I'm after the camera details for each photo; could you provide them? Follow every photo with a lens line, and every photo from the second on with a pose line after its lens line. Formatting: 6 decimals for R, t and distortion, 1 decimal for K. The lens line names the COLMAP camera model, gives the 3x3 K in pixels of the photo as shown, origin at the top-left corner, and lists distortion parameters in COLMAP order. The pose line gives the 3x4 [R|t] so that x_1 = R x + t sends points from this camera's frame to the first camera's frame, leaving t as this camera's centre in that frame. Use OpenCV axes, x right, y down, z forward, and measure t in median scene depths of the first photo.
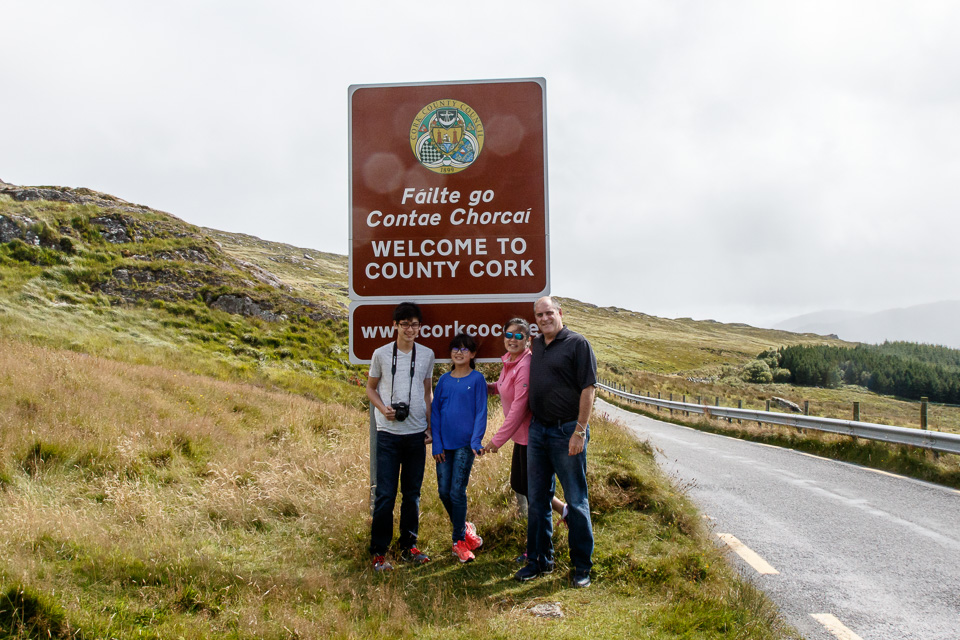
lens RADIAL K [[767.0, 0, 497.0], [0, 767.0, 307.9], [0, 0, 1]] dist [0.006825, -0.007804]
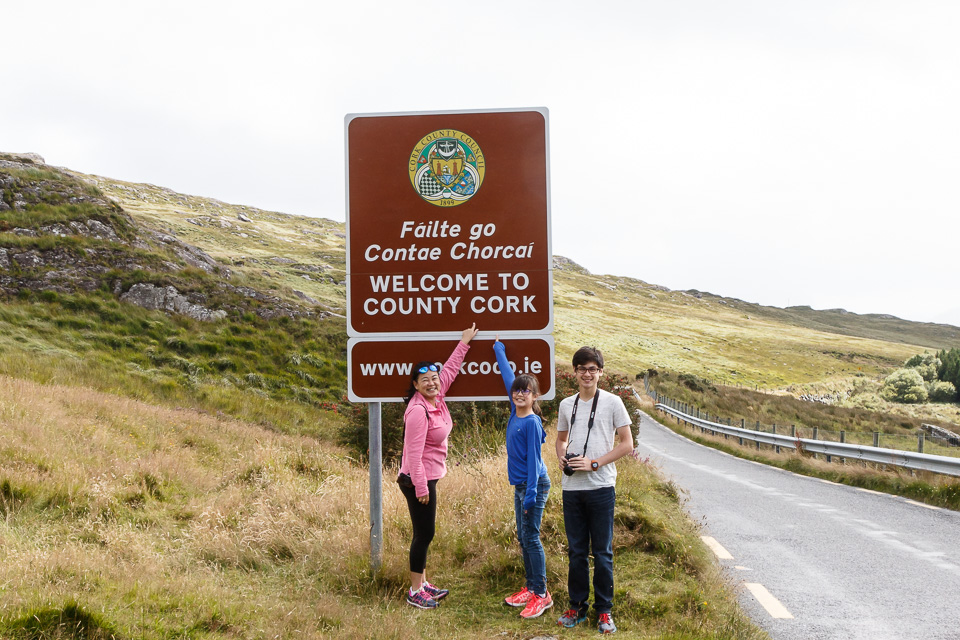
lens RADIAL K [[1250.8, 0, 479.5], [0, 1250.8, 319.3], [0, 0, 1]] dist [0.001137, 0.000000]
pose [[0.999206, -0.002136, -0.039794, 0.010845], [0.003593, 0.999325, 0.036572, -0.025293], [0.039689, -0.036686, 0.998538, -0.164308]]
